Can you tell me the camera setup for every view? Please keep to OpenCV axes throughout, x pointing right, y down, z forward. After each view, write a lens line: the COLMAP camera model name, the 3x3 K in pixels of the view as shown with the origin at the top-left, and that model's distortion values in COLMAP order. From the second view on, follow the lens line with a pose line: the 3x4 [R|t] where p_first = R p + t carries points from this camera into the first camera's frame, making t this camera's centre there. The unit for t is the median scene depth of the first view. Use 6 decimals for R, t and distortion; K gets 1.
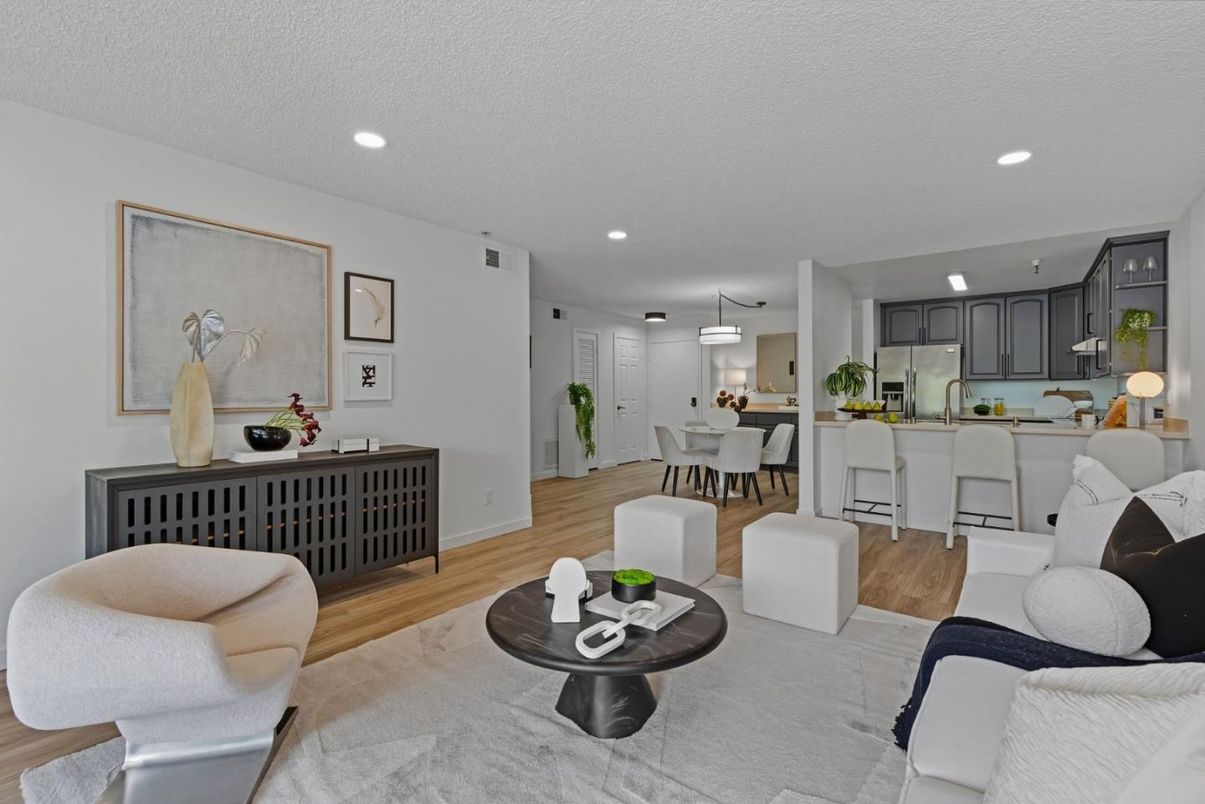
lens RADIAL K [[541.4, 0, 600.5], [0, 541.4, 396.7], [0, 0, 1]] dist [-0.000348, 0.000045]
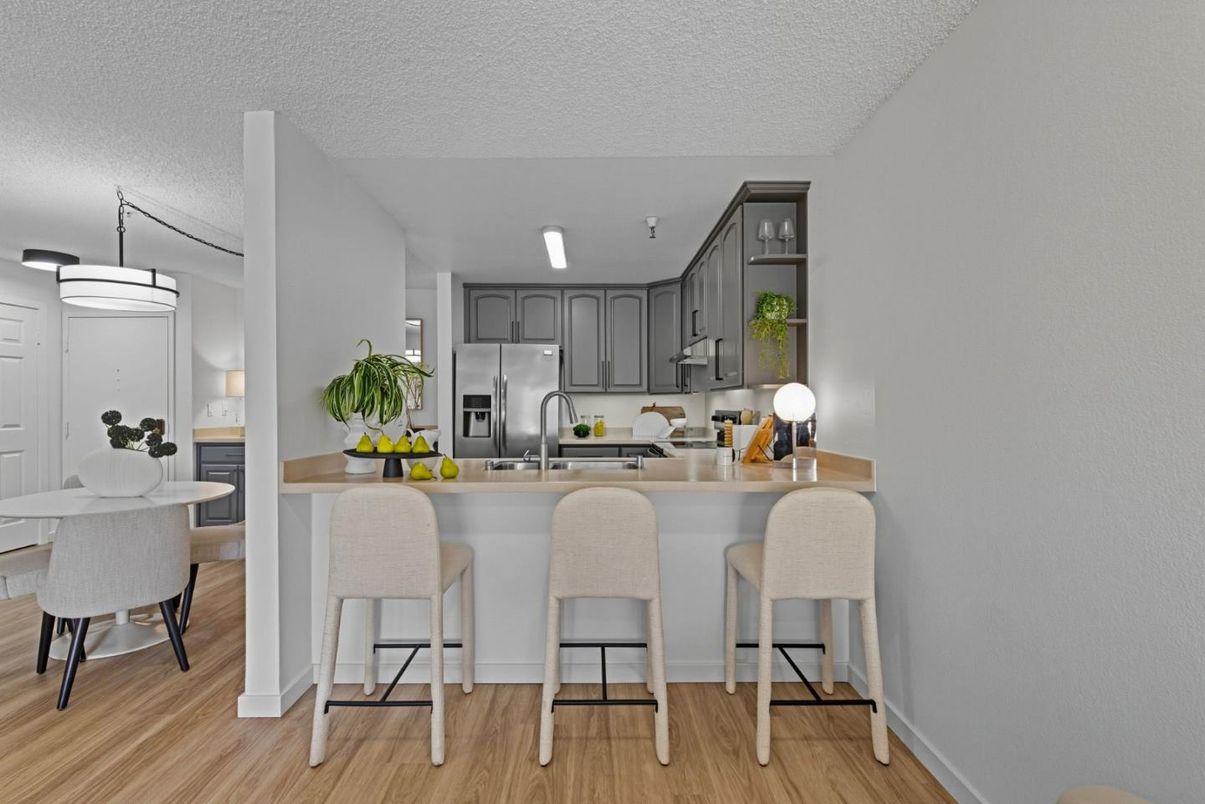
lens RADIAL K [[541.4, 0, 600.6], [0, 541.4, 403.7], [0, 0, 1]] dist [-0.000348, 0.000045]
pose [[0.785298, -0.001782, 0.619115, 0.251699], [0.006203, 0.999968, -0.004990, -0.011730], [-0.619087, 0.007759, 0.785284, 0.384864]]
